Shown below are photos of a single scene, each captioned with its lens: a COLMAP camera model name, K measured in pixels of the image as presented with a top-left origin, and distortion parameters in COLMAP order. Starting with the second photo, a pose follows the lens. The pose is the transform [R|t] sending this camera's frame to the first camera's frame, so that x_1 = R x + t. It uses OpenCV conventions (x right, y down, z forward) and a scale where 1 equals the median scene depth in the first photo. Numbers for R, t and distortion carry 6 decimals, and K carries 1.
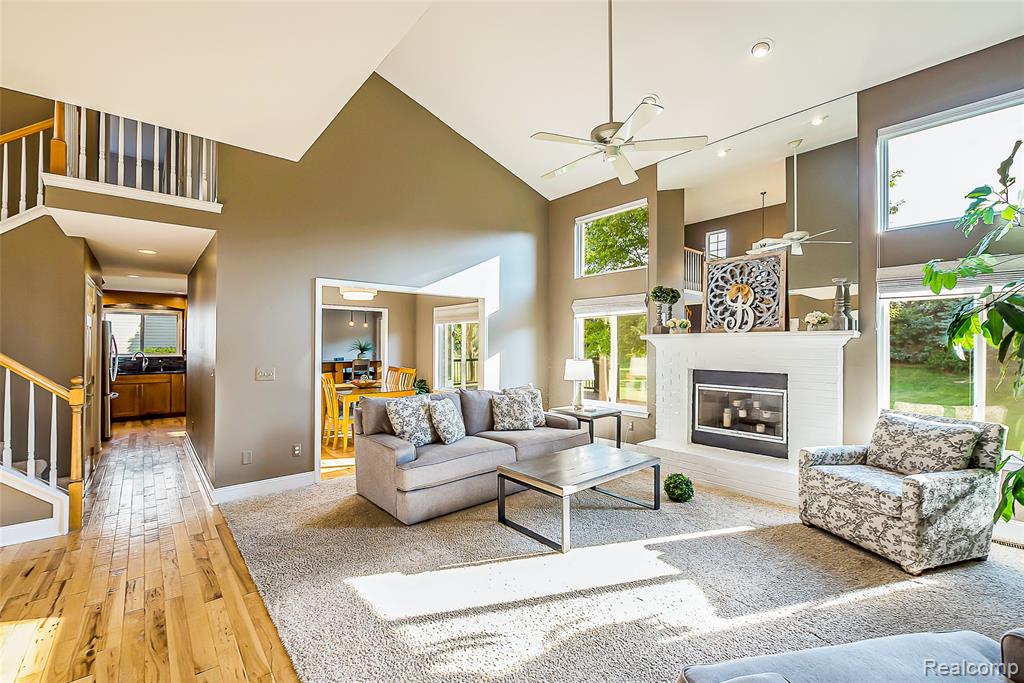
lens RADIAL K [[438.6, 0, 504.3], [0, 438.6, 339.0], [0, 0, 1]] dist [-0.004312, -0.000752]
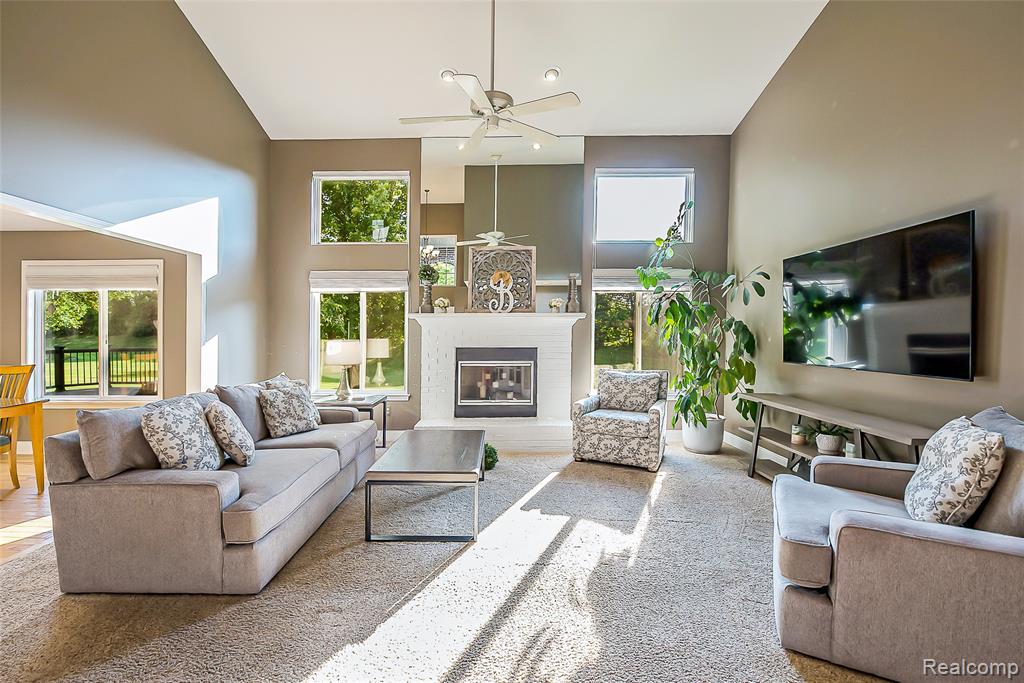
lens RADIAL K [[465.0, 0, 500.1], [0, 465.0, 338.0], [0, 0, 1]] dist [-0.005201, -0.000861]
pose [[0.644552, -0.012914, 0.764451, -0.423758], [-0.006682, 0.999724, 0.022523, 0.024704], [-0.764531, -0.019625, 0.644288, 0.242428]]
